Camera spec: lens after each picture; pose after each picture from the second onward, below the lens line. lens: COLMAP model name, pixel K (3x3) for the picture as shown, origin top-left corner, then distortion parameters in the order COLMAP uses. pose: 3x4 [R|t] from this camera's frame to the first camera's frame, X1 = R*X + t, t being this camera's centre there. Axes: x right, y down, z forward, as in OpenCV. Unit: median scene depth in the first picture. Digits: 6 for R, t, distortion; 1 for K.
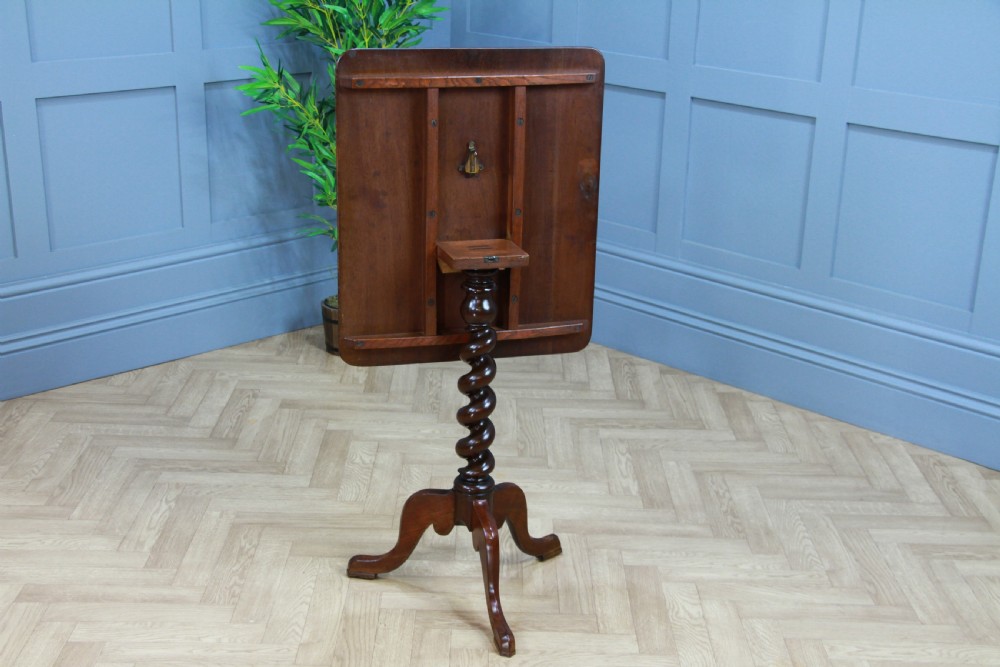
lens RADIAL K [[1473.1, 0, 492.7], [0, 1473.1, 341.6], [0, 0, 1]] dist [0.077012, 0.000000]
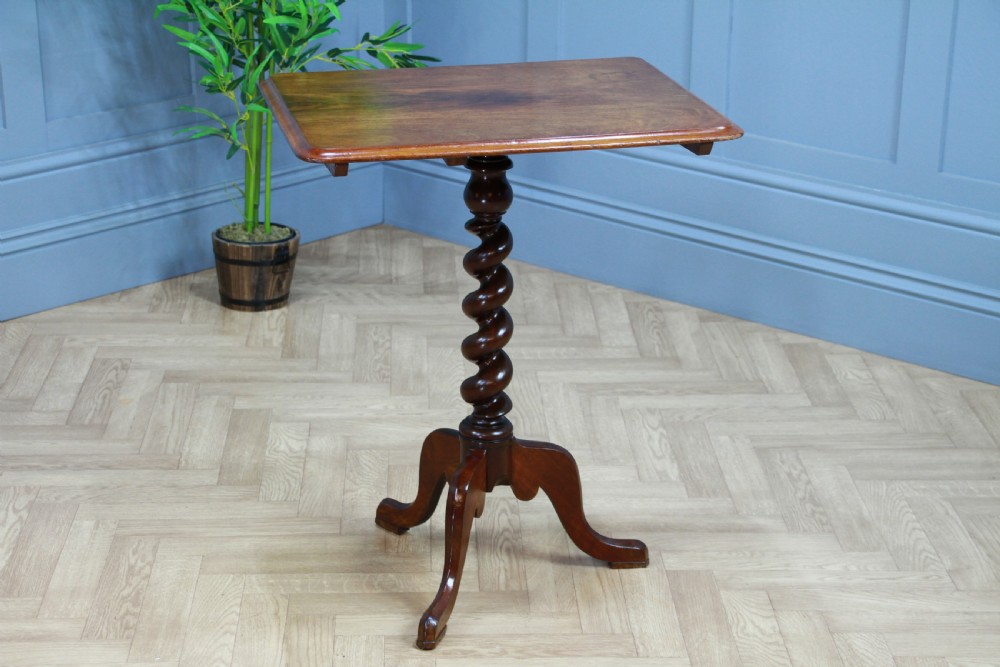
lens RADIAL K [[2268.5, 0, 499.4], [0, 2268.5, 342.7], [0, 0, 1]] dist [0.353362, 0.000000]
pose [[0.998863, -0.030252, 0.036854, -0.024921], [0.030066, 0.999532, 0.005584, 0.025618], [-0.037006, -0.004470, 0.999305, -0.091946]]
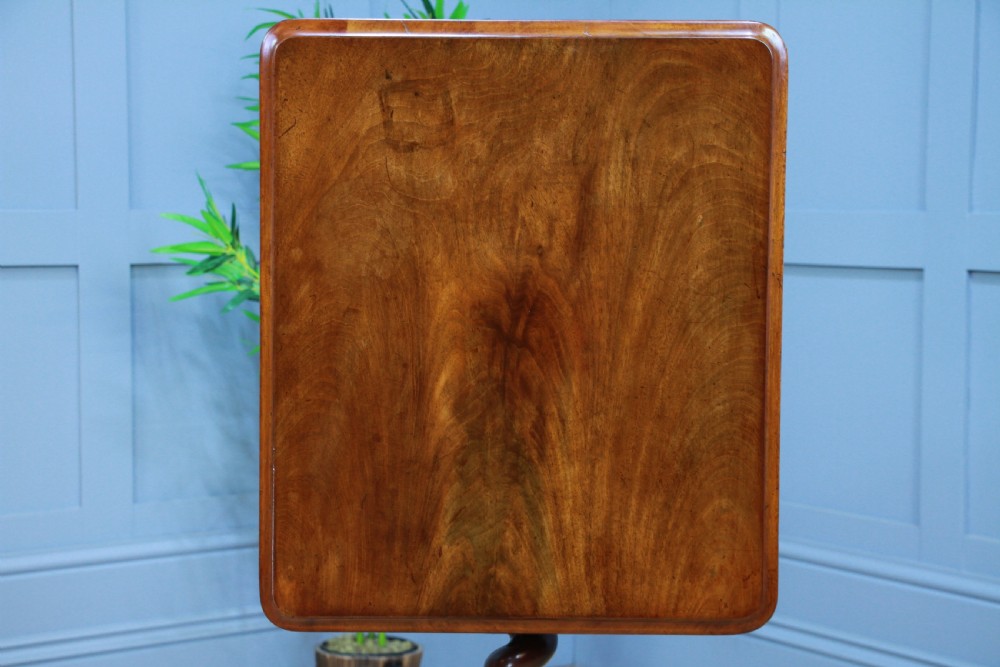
lens RADIAL K [[2268.5, 0, 496.7], [0, 2268.5, 343.4], [0, 0, 1]] dist [0.353362, 0.000000]
pose [[0.982244, -0.012002, -0.187224, 0.132642], [-0.036987, 0.965976, -0.255975, 0.094213], [0.183926, 0.258355, 0.948380, 0.175036]]
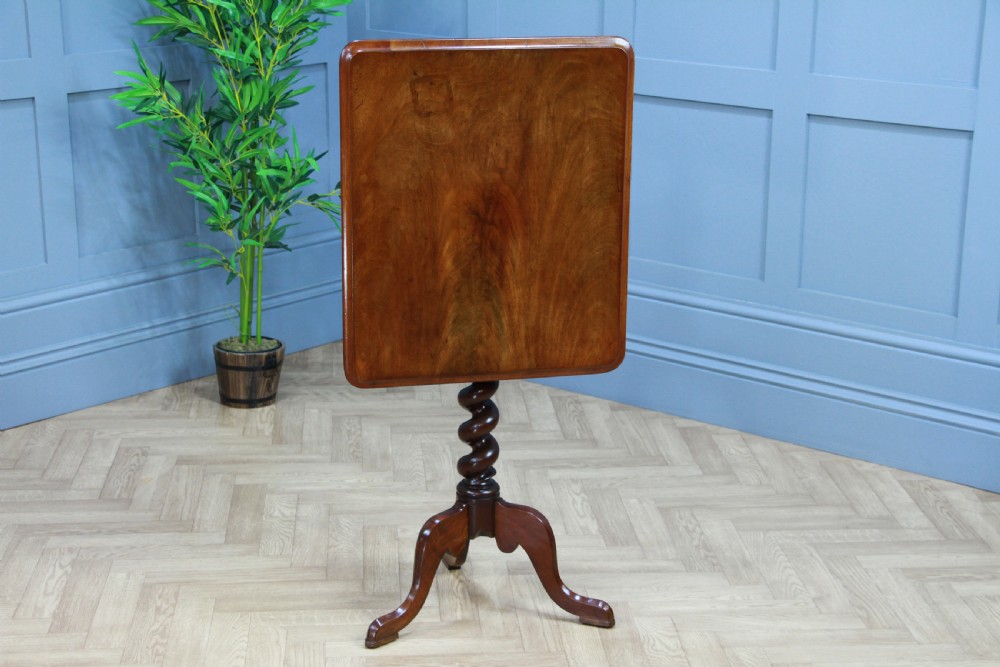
lens RADIAL K [[1939.0, 0, 500.1], [0, 1939.0, 336.2], [0, 0, 1]] dist [0.234640, 0.000000]
pose [[0.996435, -0.041005, 0.073732, -0.038269], [0.045242, 0.997363, -0.056752, 0.044525], [-0.071210, 0.059885, 0.995662, -0.153875]]
